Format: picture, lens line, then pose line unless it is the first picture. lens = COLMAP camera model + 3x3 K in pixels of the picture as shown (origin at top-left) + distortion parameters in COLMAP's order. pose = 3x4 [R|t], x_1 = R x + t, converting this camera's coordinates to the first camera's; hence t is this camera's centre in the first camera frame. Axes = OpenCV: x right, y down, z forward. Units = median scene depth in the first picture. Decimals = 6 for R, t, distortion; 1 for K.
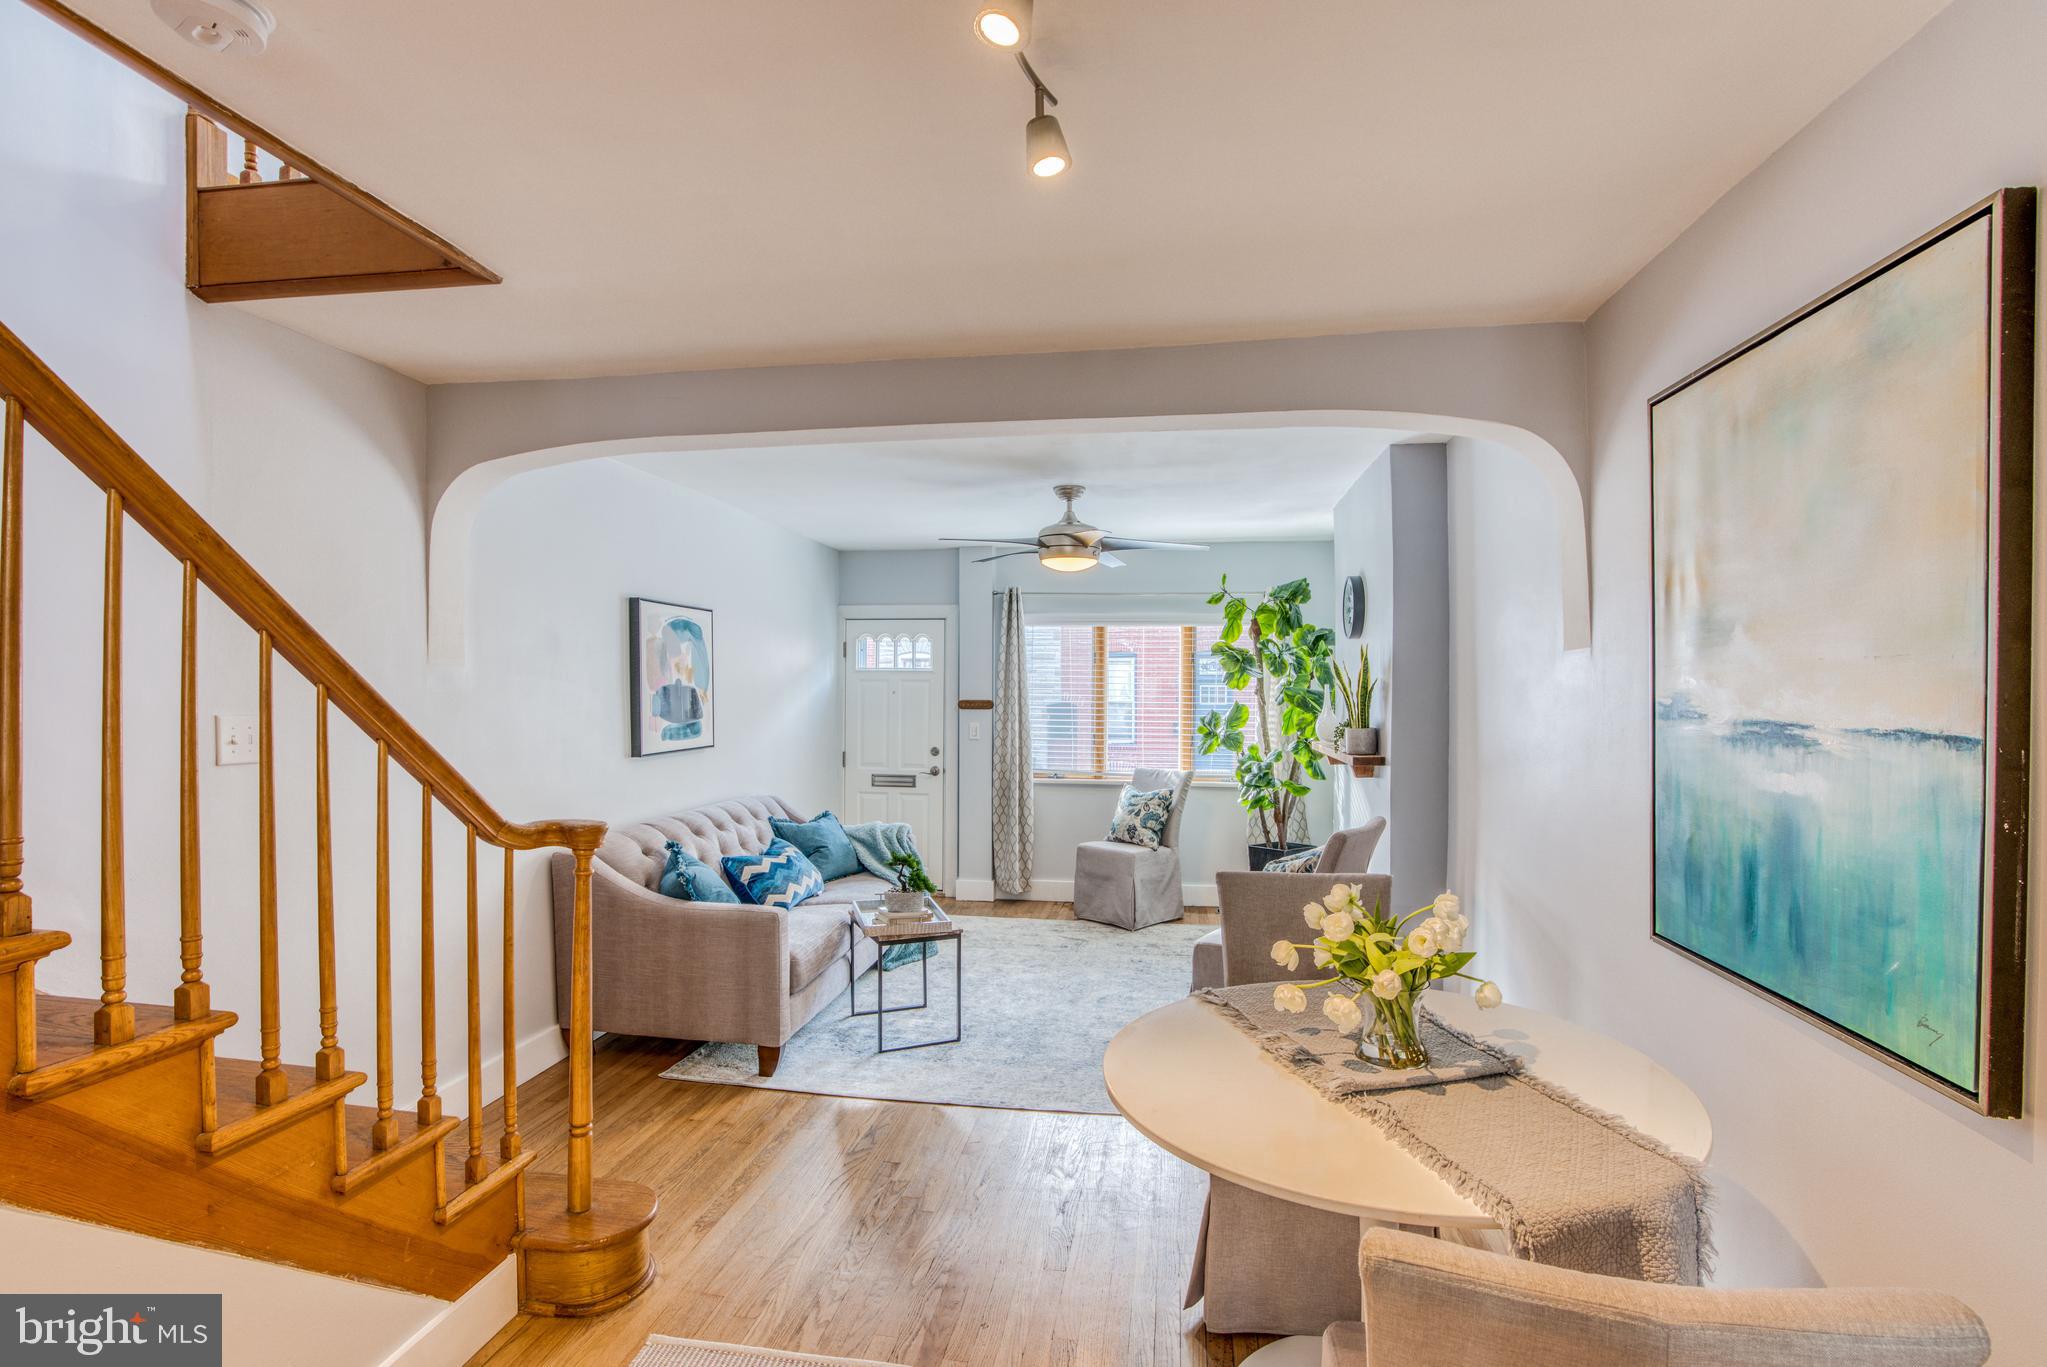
lens RADIAL K [[961.5, 0, 1013.8], [0, 961.5, 707.6], [0, 0, 1]] dist [-0.077535, 0.033007]
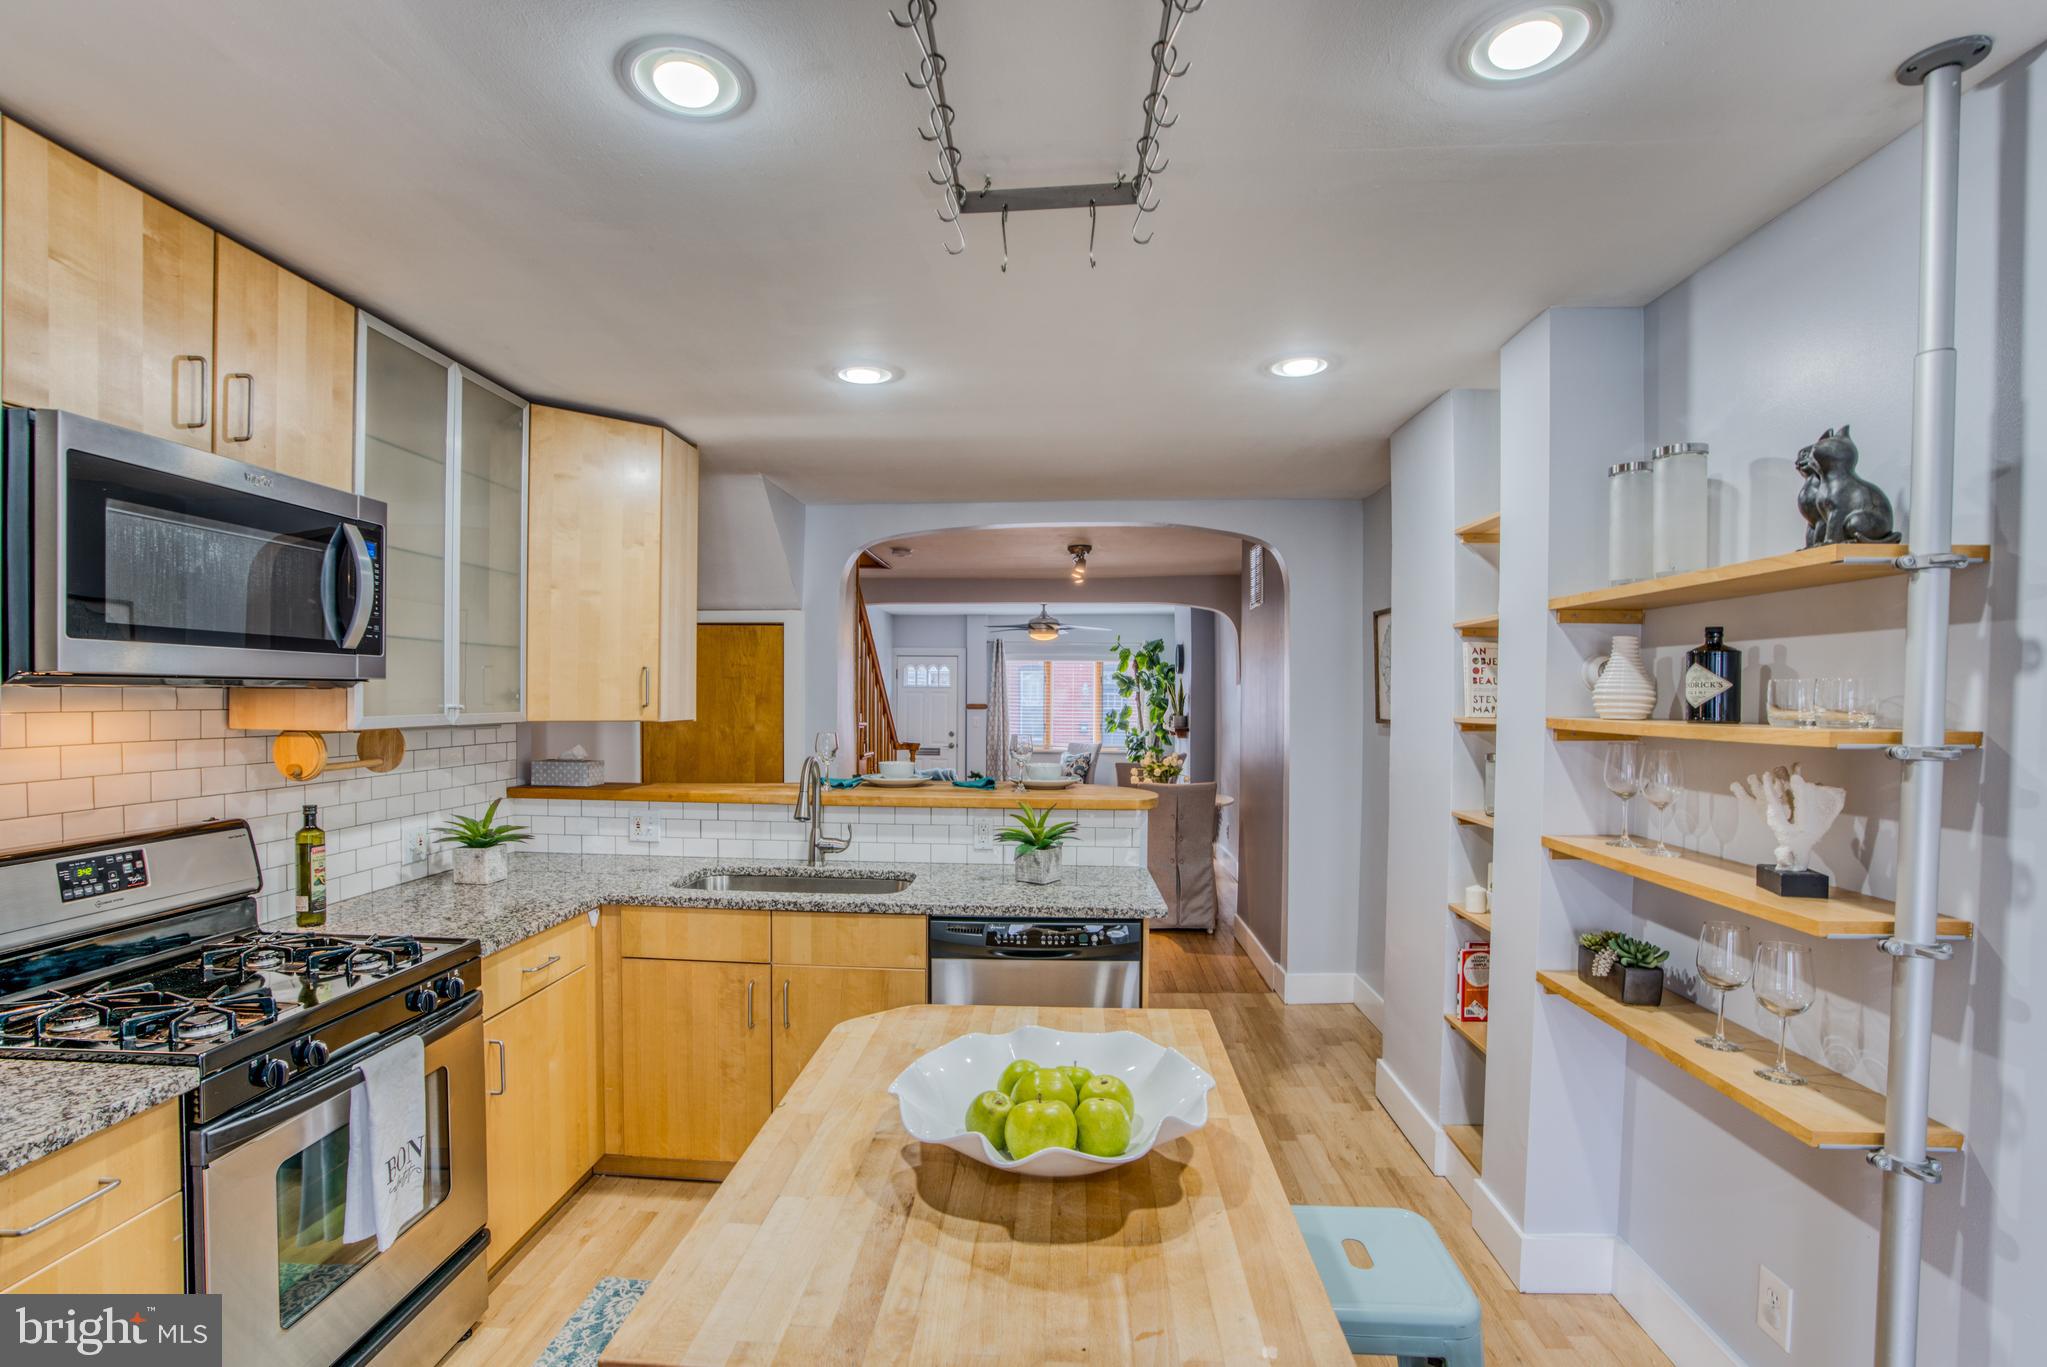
lens RADIAL K [[979.2, 0, 1006.2], [0, 979.2, 713.6], [0, 0, 1]] dist [-0.074296, 0.031302]
pose [[0.995092, -0.001251, 0.098943, -0.189246], [0.001275, 0.999999, -0.000173, 0.011873], [-0.098942, 0.000298, 0.995093, -0.883785]]
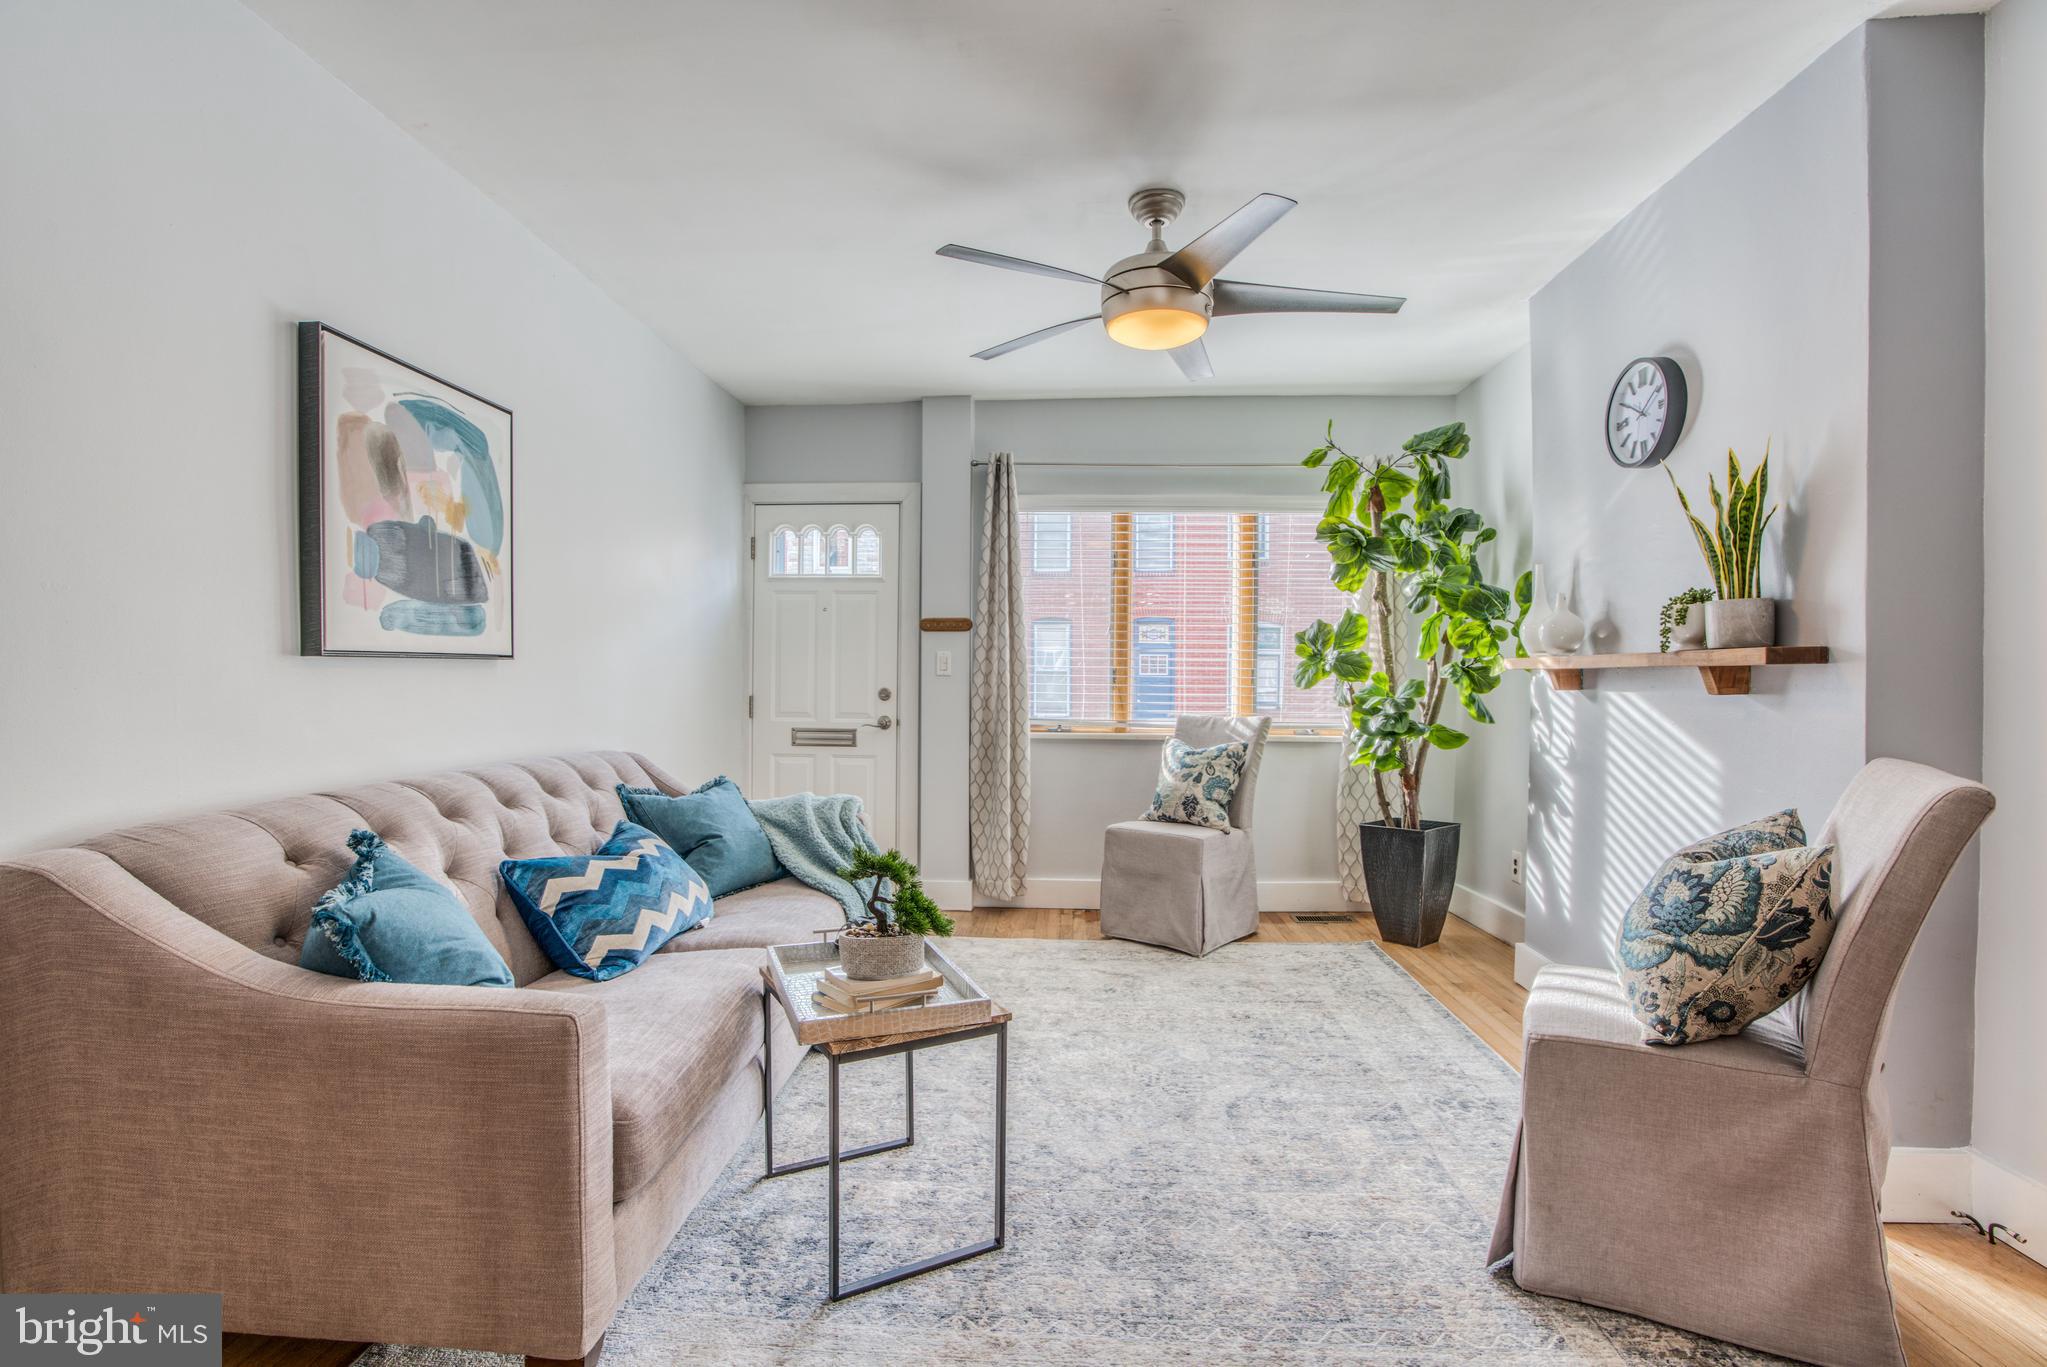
lens RADIAL K [[940.0, 0, 1005.7], [0, 940.0, 691.4], [0, 0, 1]] dist [-0.075403, 0.030595]
pose [[0.996024, -0.000307, 0.089081, -0.066760], [0.000390, 1.000000, -0.000916, 0.052991], [-0.089081, 0.000947, 0.996024, 0.383216]]
